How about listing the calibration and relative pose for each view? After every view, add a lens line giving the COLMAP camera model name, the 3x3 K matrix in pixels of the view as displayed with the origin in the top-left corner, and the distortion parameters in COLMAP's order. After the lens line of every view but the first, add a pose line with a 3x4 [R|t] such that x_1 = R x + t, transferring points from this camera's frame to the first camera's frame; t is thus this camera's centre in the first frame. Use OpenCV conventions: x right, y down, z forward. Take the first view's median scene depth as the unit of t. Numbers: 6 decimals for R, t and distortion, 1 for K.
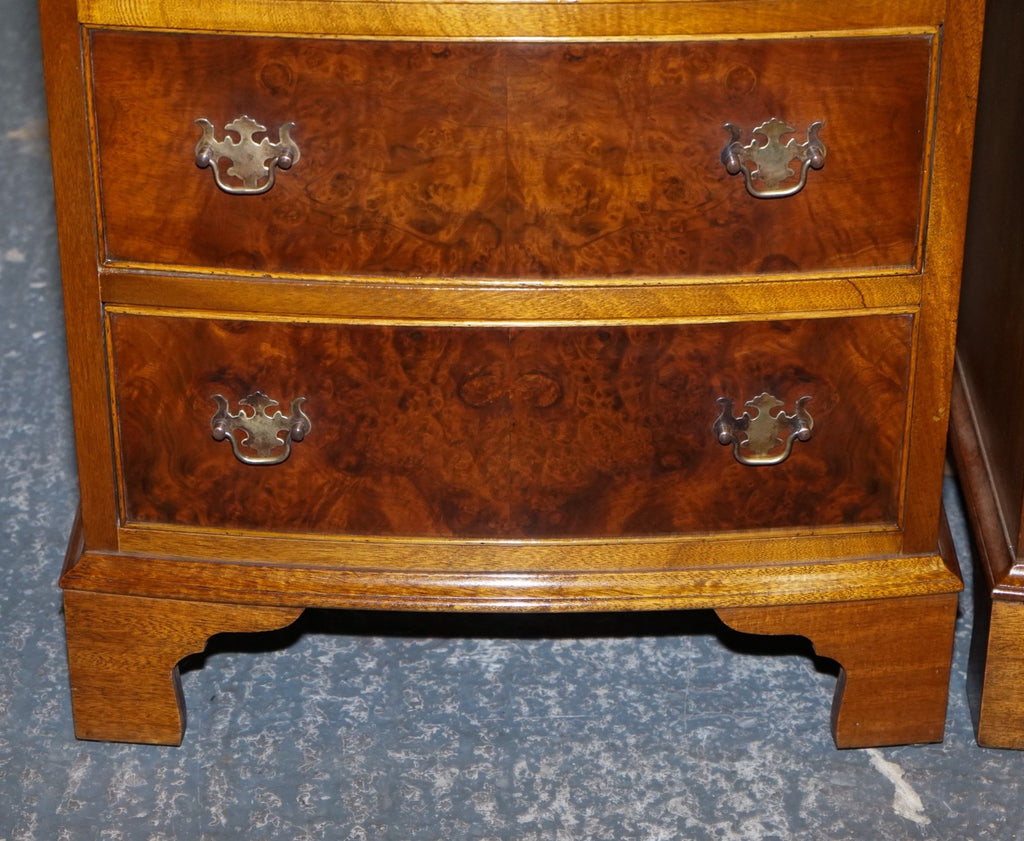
lens RADIAL K [[2939.5, 0, 512.0], [0, 2939.5, 420.5], [0, 0, 1]] dist [-0.091647, 0.357583]
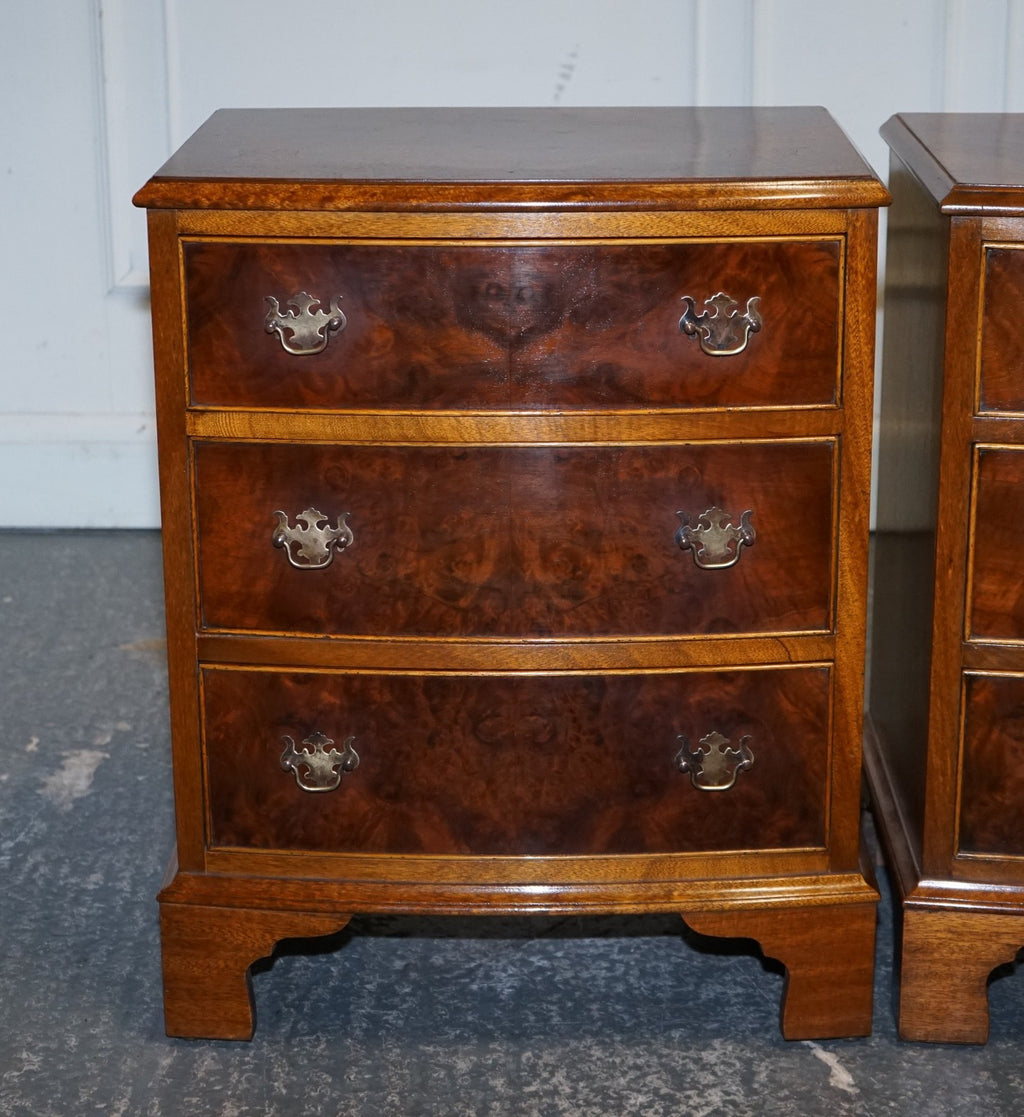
lens RADIAL K [[2686.8, 0, 566.5], [0, 2686.8, 489.6], [0, 0, 1]] dist [-0.030208, 0.250669]
pose [[0.999991, -0.004307, 0.000545, 0.020280], [0.004314, 0.971728, -0.236063, 0.155663], [0.000487, 0.236063, 0.971738, -0.151680]]
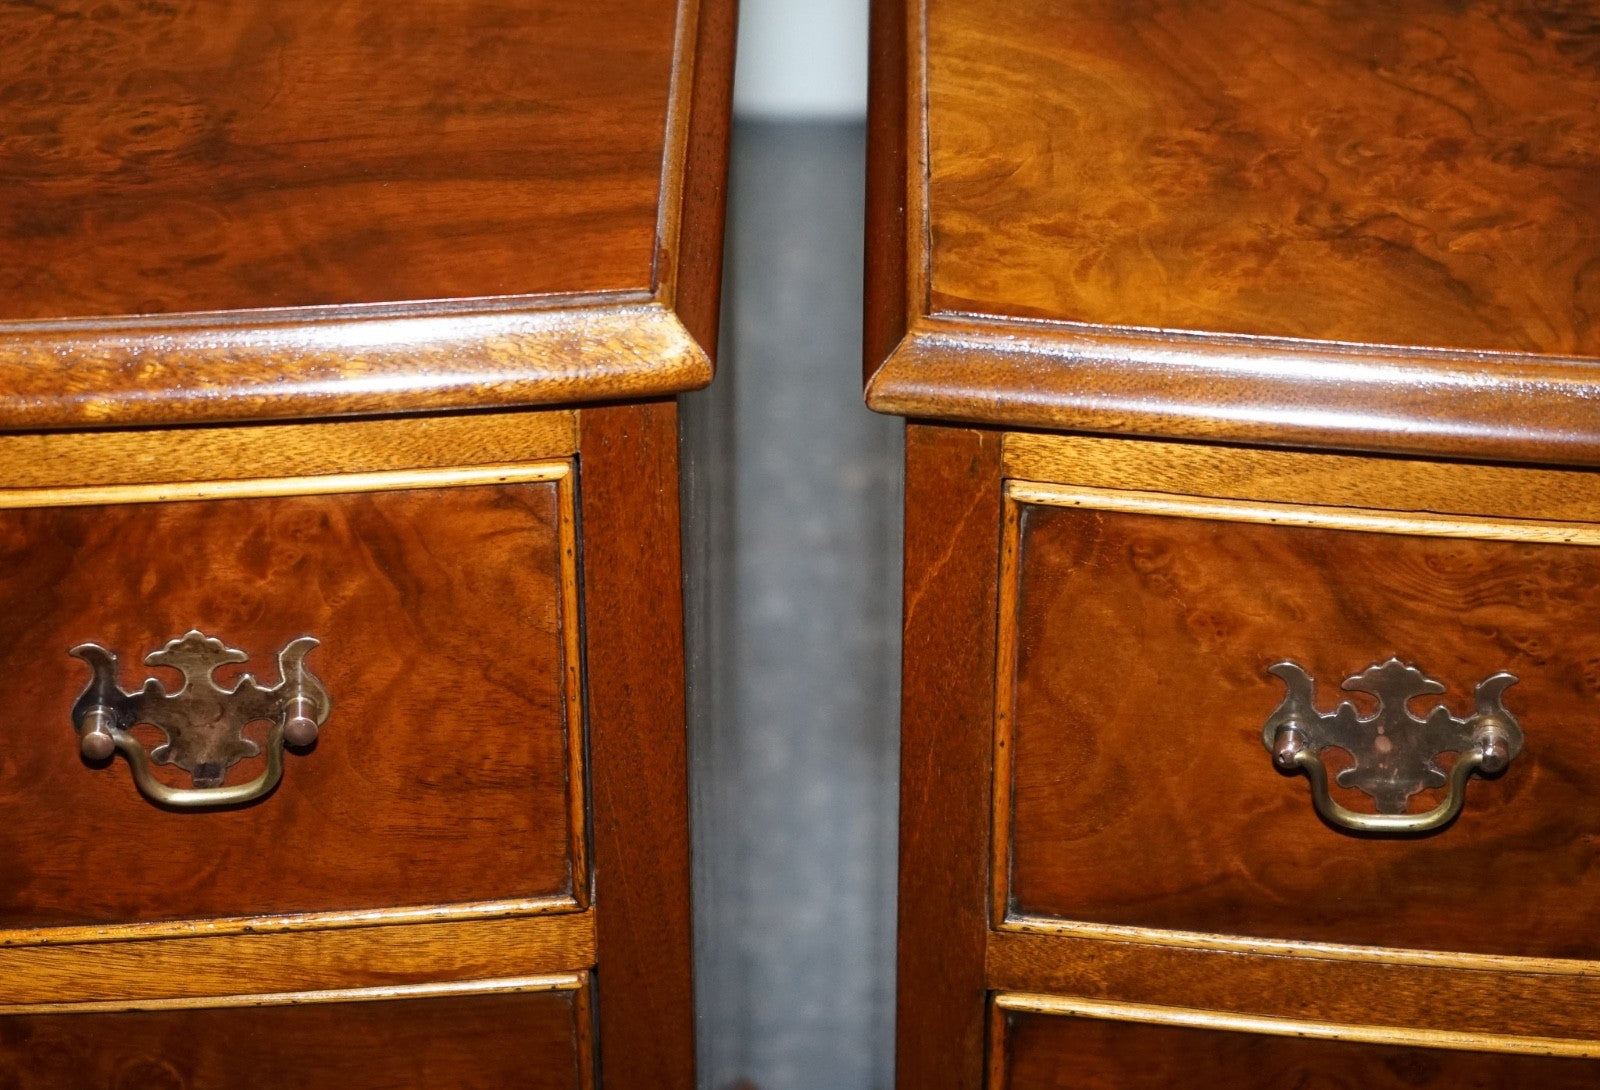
lens RADIAL K [[4485.5, 0, 800.0], [0, 4485.5, 545.0], [0, 0, 1]] dist [-0.055123, -0.076551]
pose [[0.999894, 0.003312, -0.014198, 0.167528], [-0.002394, 0.997936, 0.064178, -0.217269], [0.014381, -0.064137, 0.997837, 0.291615]]
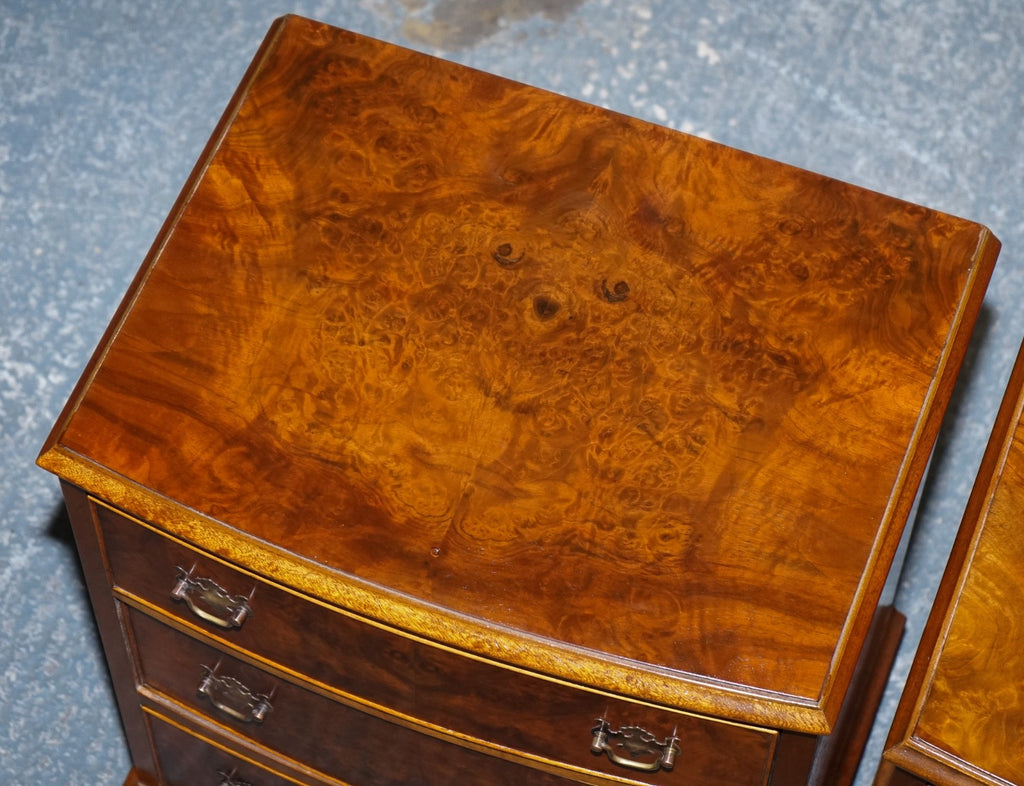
lens RADIAL K [[2867.9, 0, 554.1], [0, 2867.9, 392.1], [0, 0, 1]] dist [-0.176247, 1.073061]
pose [[0.938679, 0.302610, -0.165254, 0.186035], [-0.185813, 0.847710, 0.496852, -0.768193], [0.290440, -0.435678, 0.851956, 0.039236]]
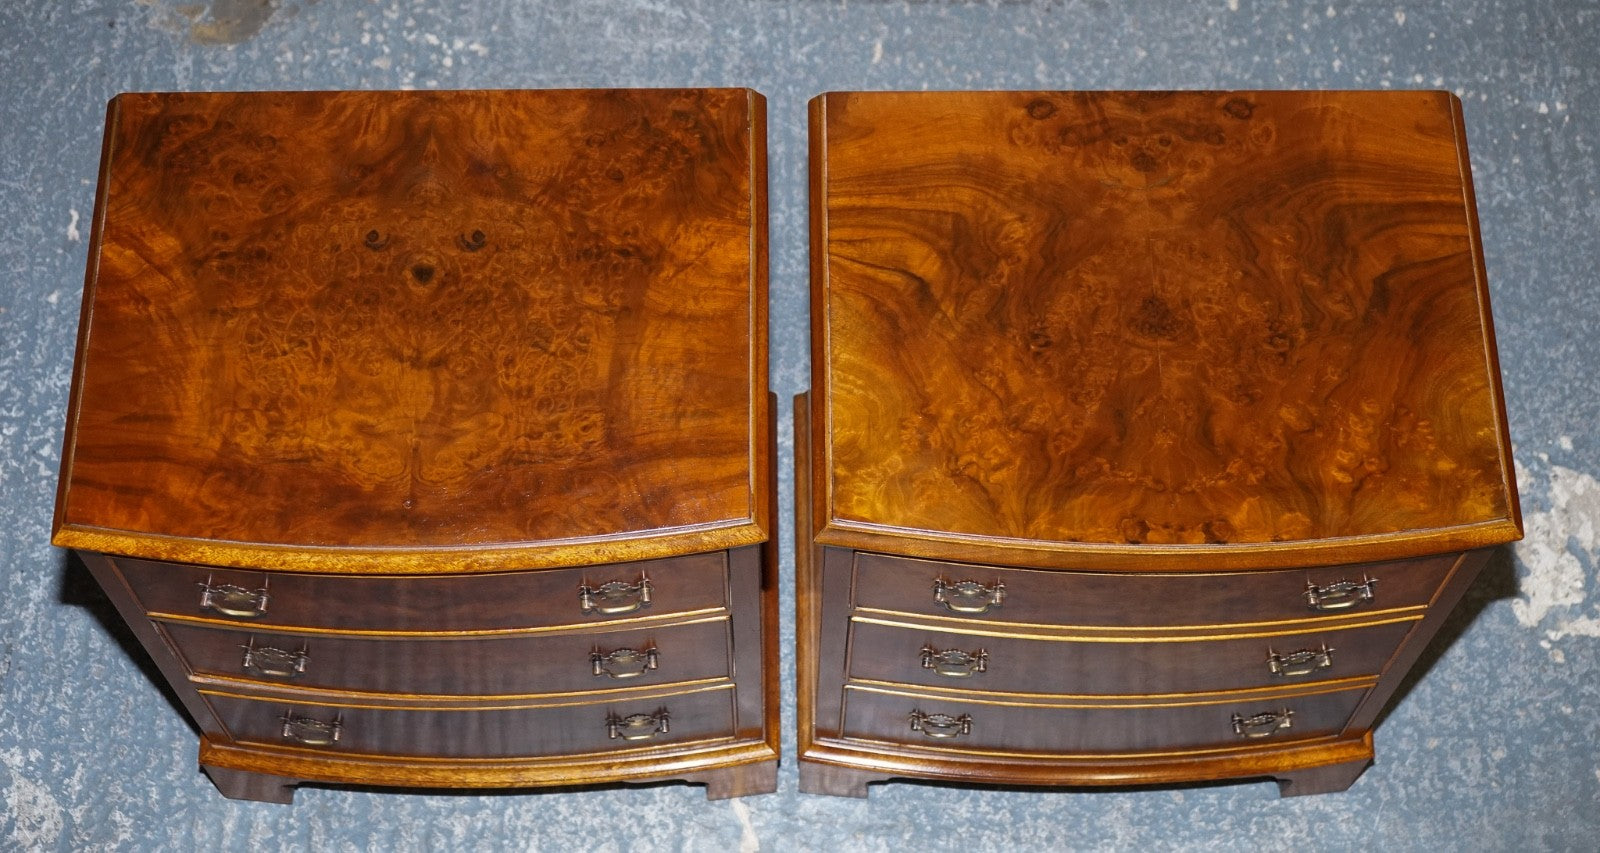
lens RADIAL K [[2462.0, 0, 800.0], [0, 2462.0, 426.5], [0, 0, 1]] dist [-0.021747, -0.049138]
pose [[0.999914, -0.010414, 0.007984, 0.154258], [0.003846, 0.814266, 0.580479, -0.836543], [-0.012547, -0.580398, 0.814236, 0.037716]]
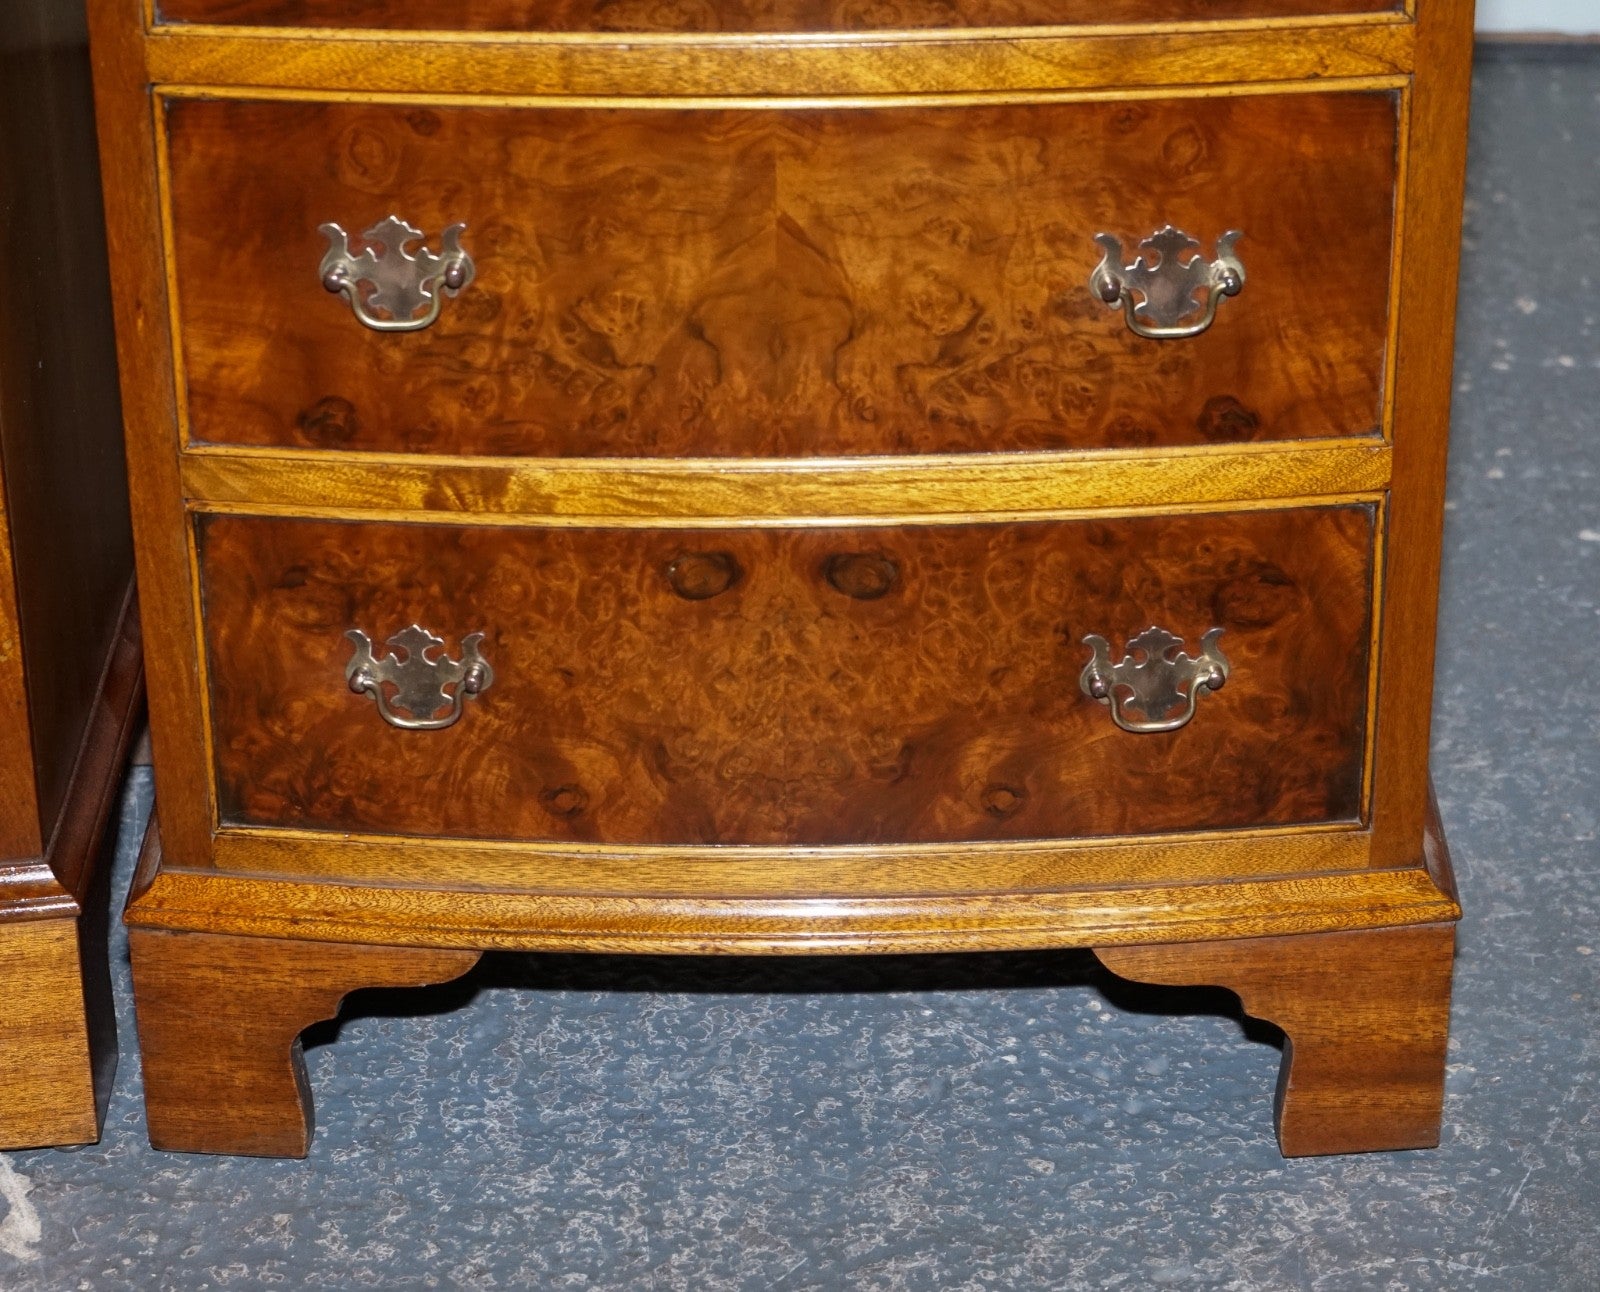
lens RADIAL K [[4528.0, 0, 742.2], [0, 4528.0, 651.7], [0, 0, 1]] dist [-0.102398, 1.046304]
pose [[0.999566, -0.015535, -0.025017, 0.330135], [0.014710, 0.999353, -0.032827, 0.033684], [0.025510, 0.032445, 0.999148, -0.040339]]
